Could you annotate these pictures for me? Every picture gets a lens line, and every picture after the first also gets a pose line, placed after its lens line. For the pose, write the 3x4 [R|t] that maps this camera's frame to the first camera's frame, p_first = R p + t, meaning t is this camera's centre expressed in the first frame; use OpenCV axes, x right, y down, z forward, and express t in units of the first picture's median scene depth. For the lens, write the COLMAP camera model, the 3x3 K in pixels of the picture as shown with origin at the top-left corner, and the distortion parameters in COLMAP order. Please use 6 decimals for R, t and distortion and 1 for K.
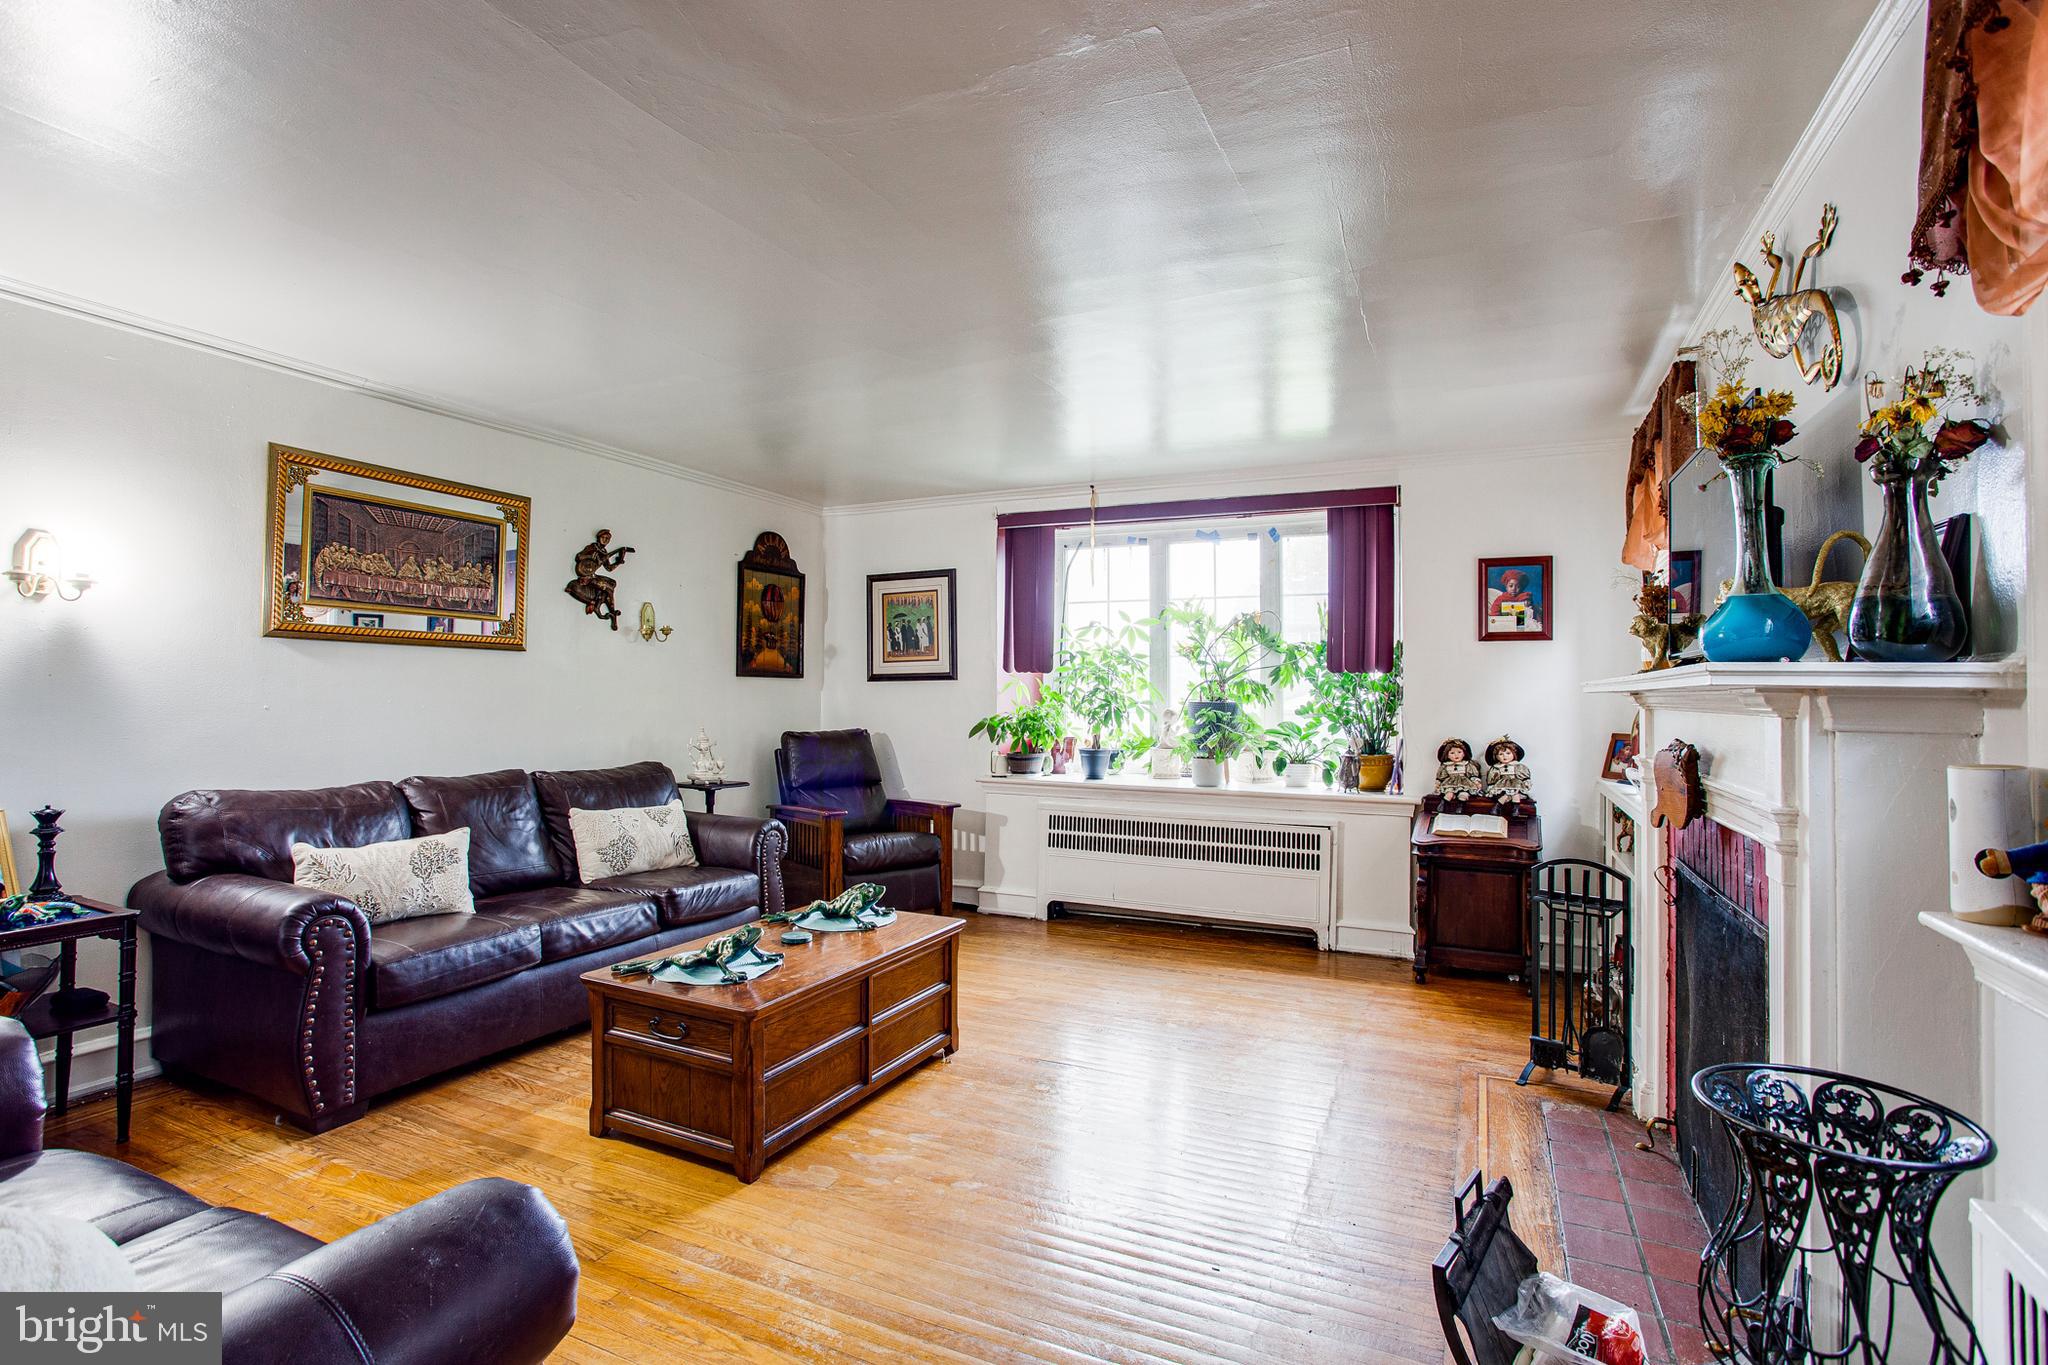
lens RADIAL K [[985.7, 0, 1023.8], [0, 985.7, 684.7], [0, 0, 1]] dist [-0.000362, 0.000019]
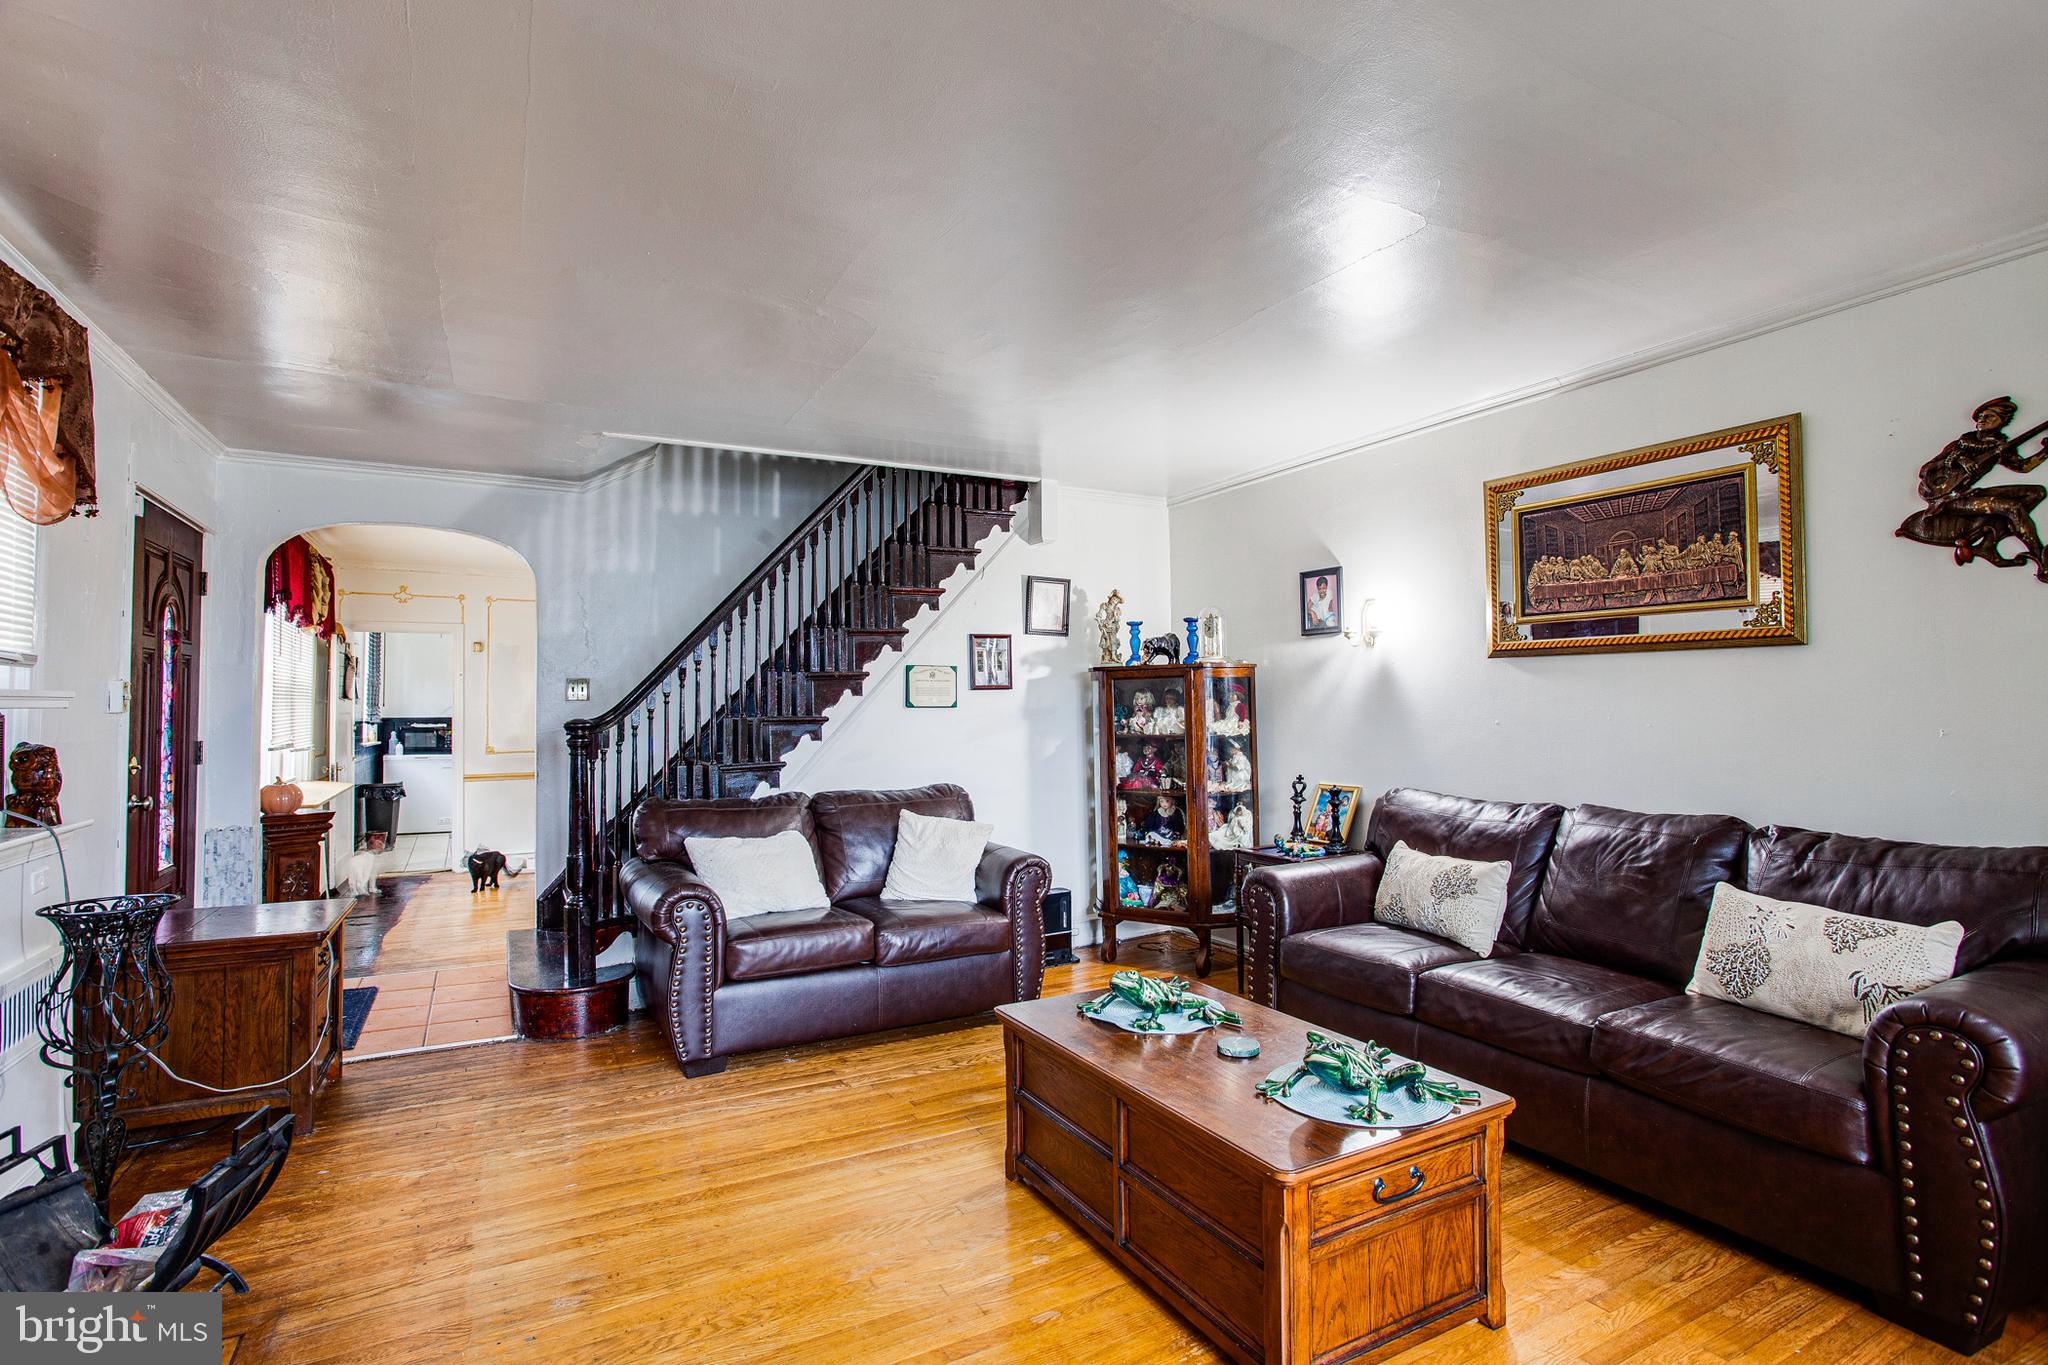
lens RADIAL K [[985.7, 0, 1025.8], [0, 985.7, 679.5], [0, 0, 1]] dist [-0.000362, 0.000019]
pose [[-0.587464, -0.029435, -0.808715, 0.349763], [0.005398, 0.999173, -0.040289, 0.013808], [0.809232, -0.028034, -0.586820, 1.004651]]
